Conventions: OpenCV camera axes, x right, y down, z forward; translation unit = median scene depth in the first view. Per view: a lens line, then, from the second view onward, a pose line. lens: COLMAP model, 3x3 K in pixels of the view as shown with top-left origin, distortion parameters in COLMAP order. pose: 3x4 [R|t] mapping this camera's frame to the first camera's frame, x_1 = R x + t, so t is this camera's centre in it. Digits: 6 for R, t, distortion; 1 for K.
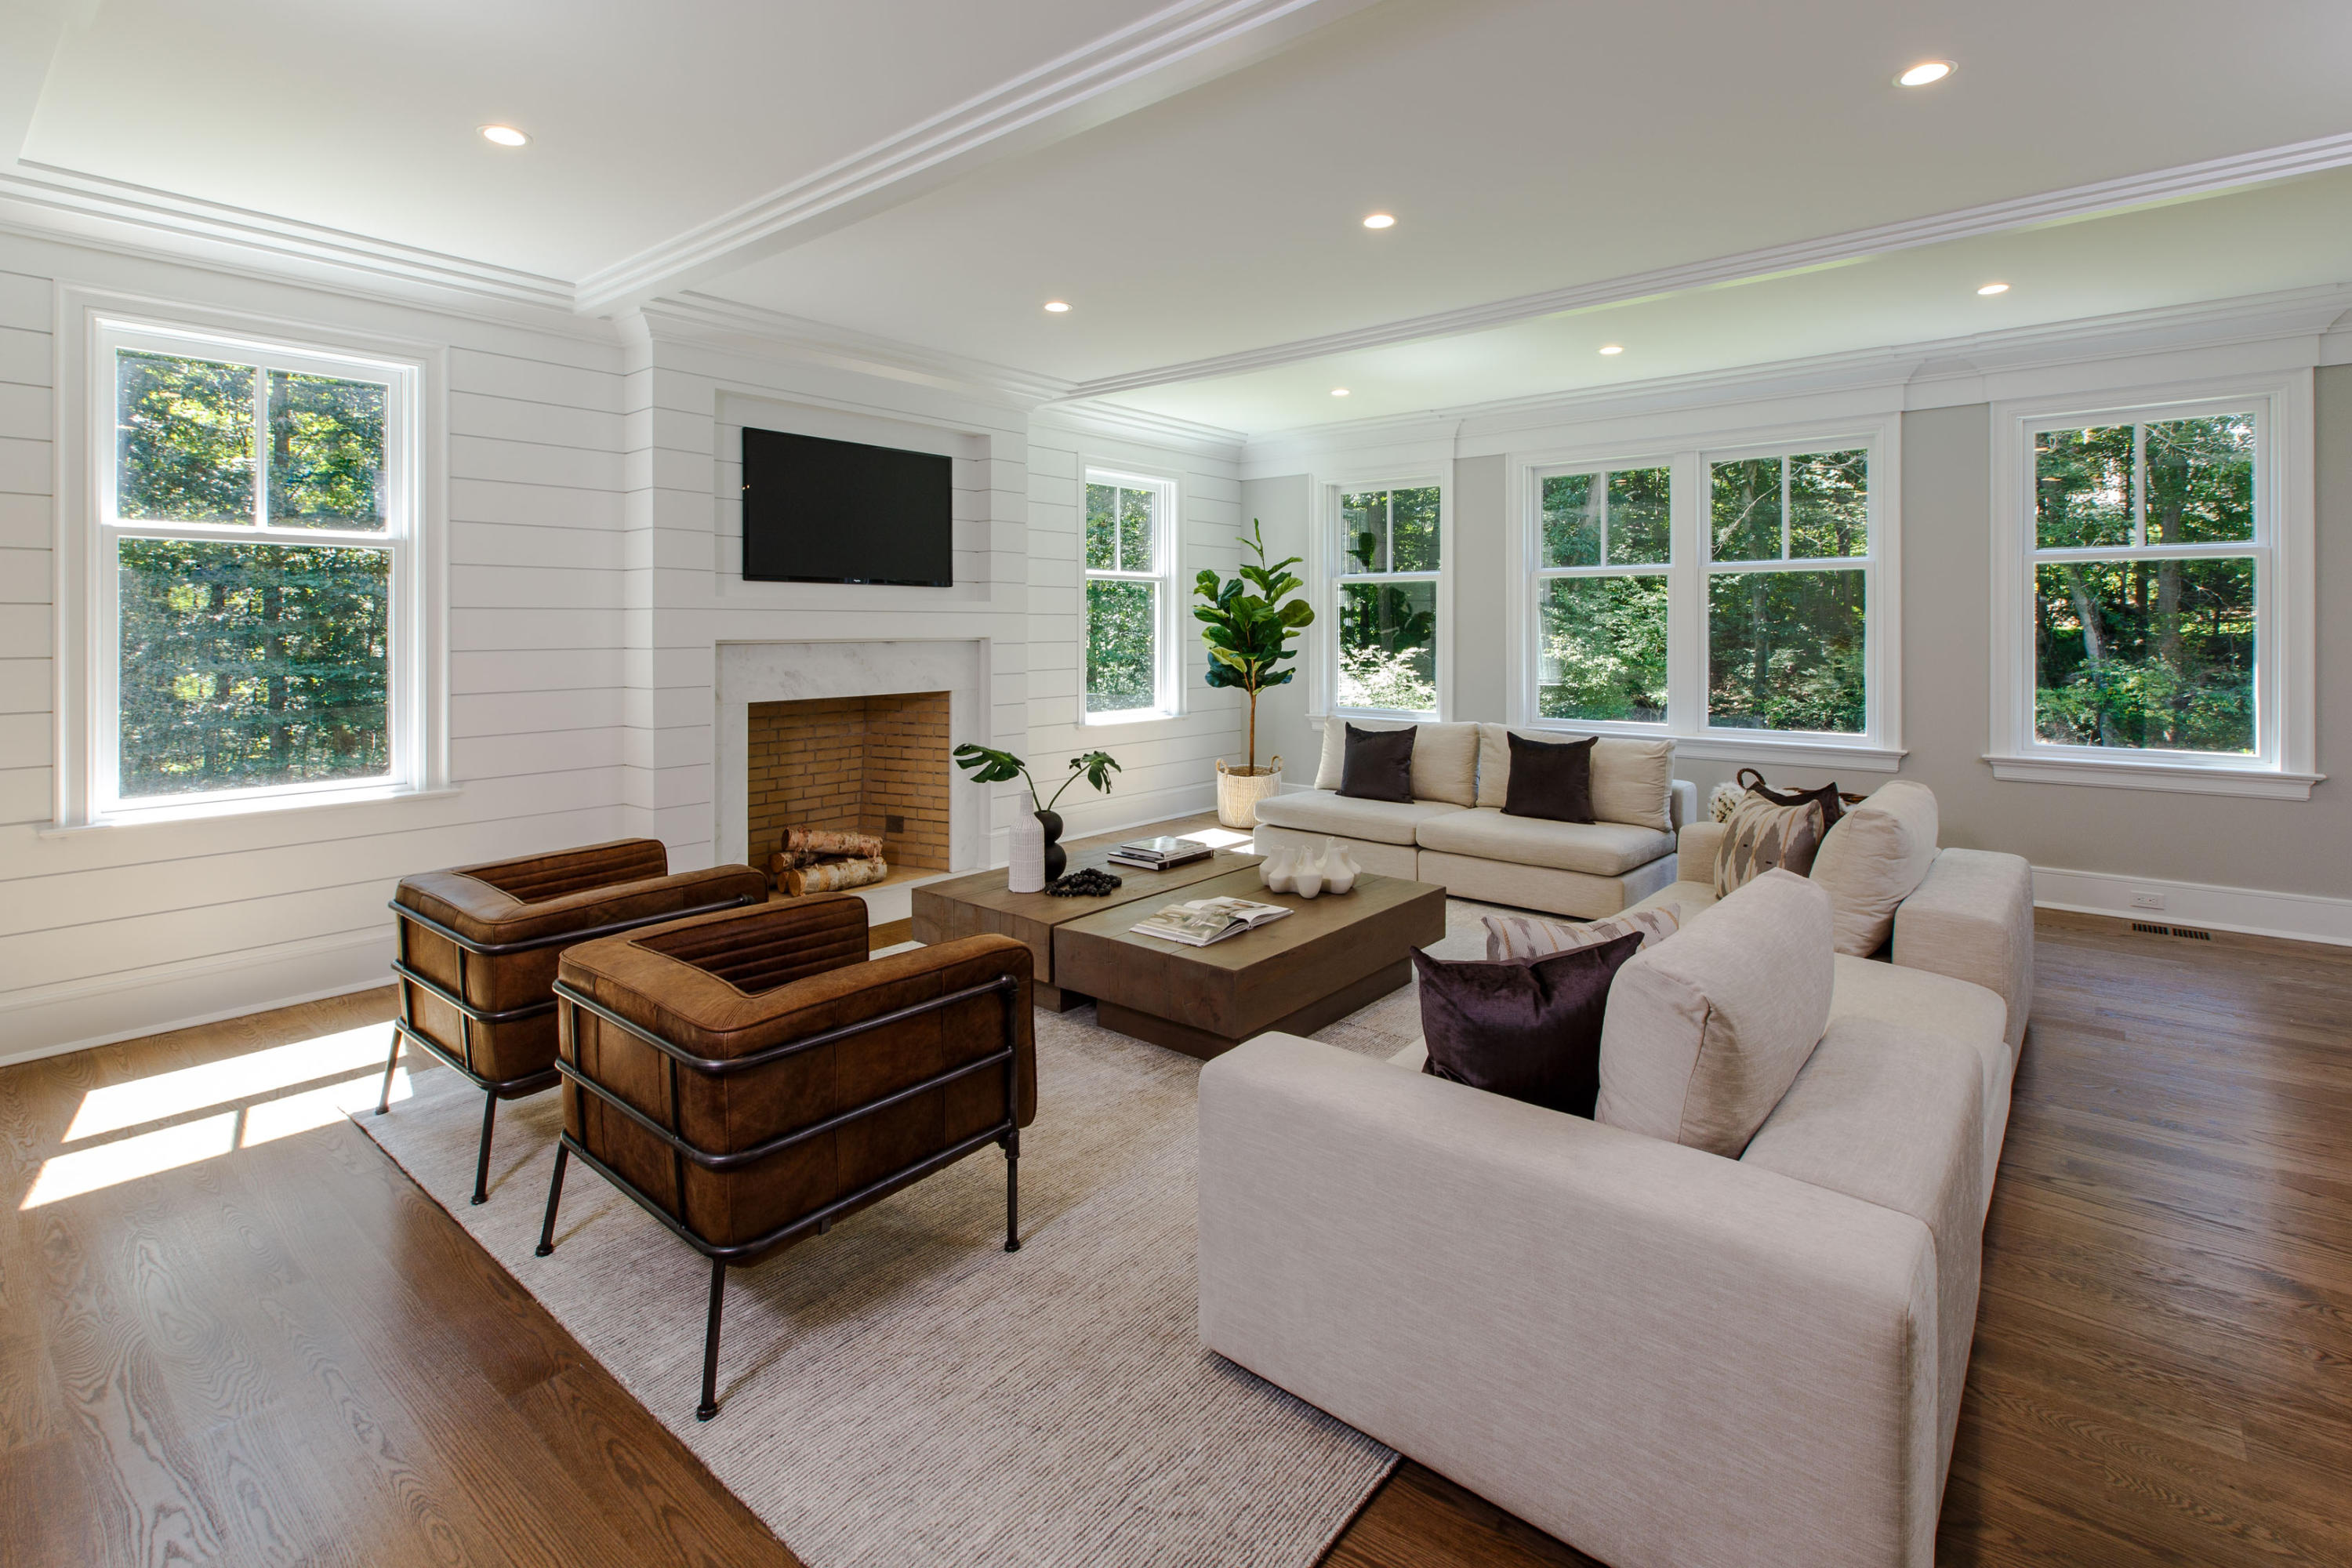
lens RADIAL K [[1078.1, 0, 1142.8], [0, 1078.1, 614.1], [0, 0, 1]] dist [-0.000776, -0.000194]
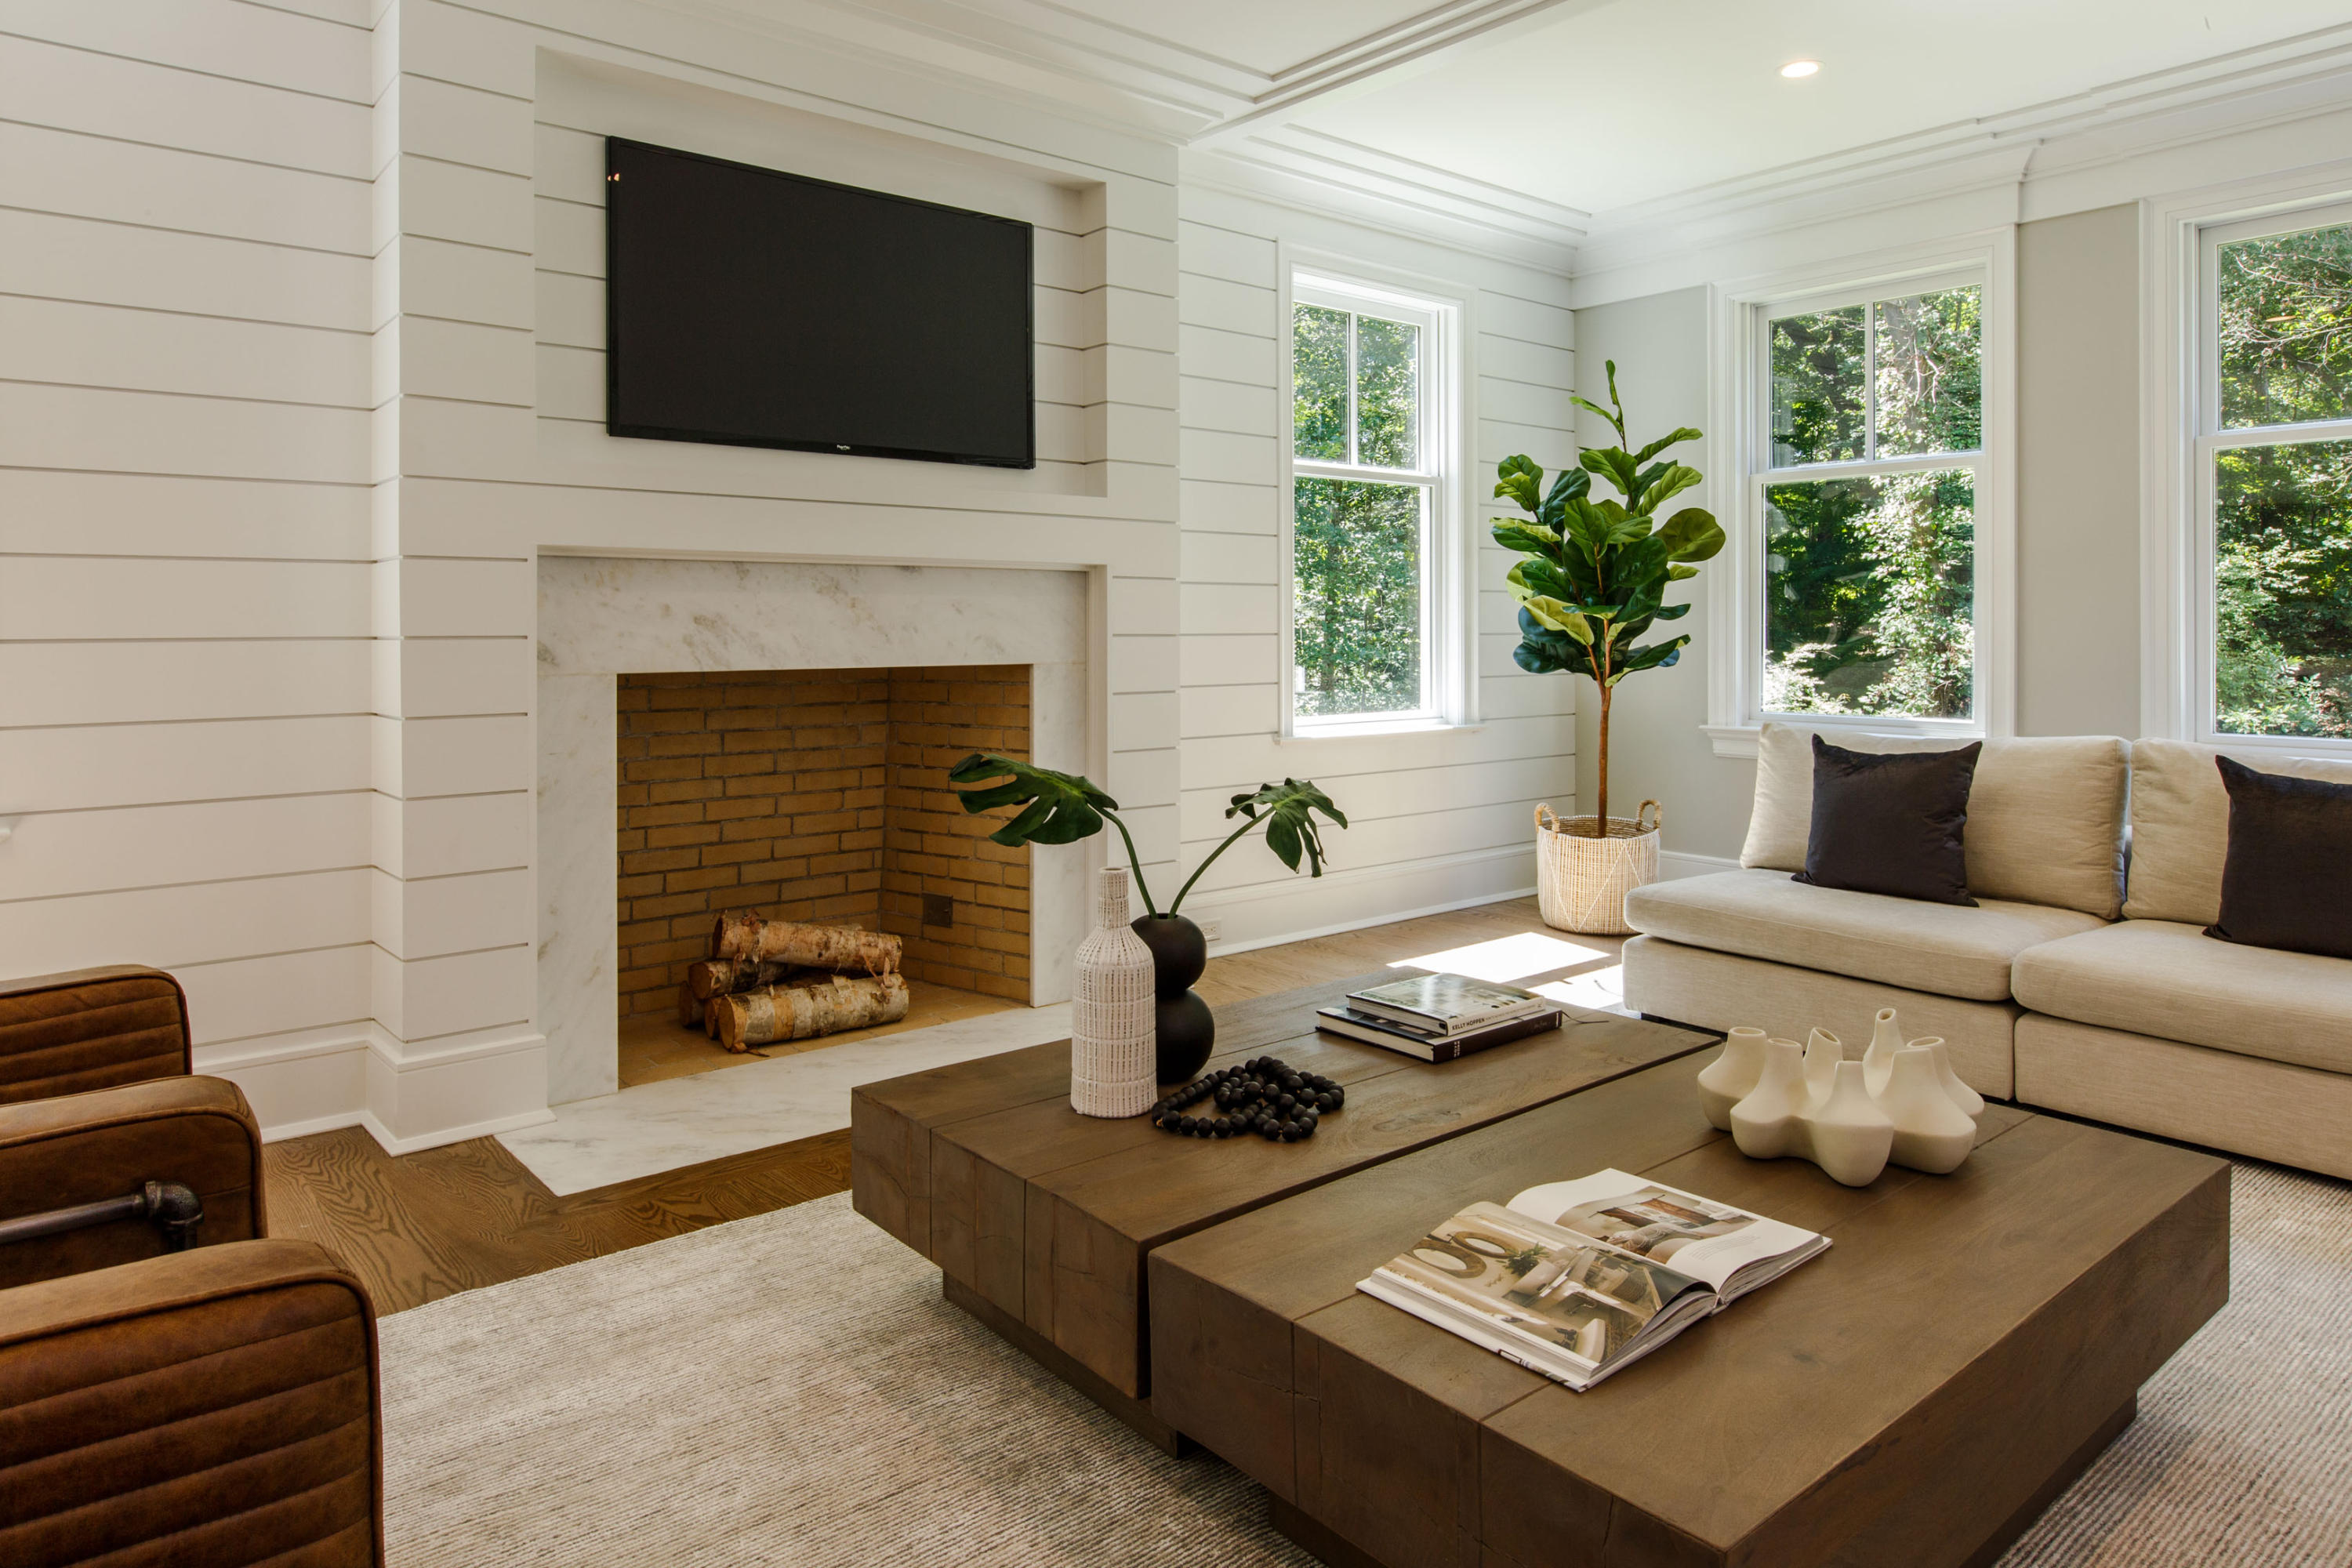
lens RADIAL K [[1429.1, 0, 1165.4], [0, 1429.1, 615.1], [0, 0, 1]] dist [-0.002964, -0.001395]
pose [[0.986778, -0.000686, -0.162075, 0.001047], [0.001411, 0.999990, 0.004359, 0.043194], [0.162070, -0.004530, 0.986769, 0.312364]]
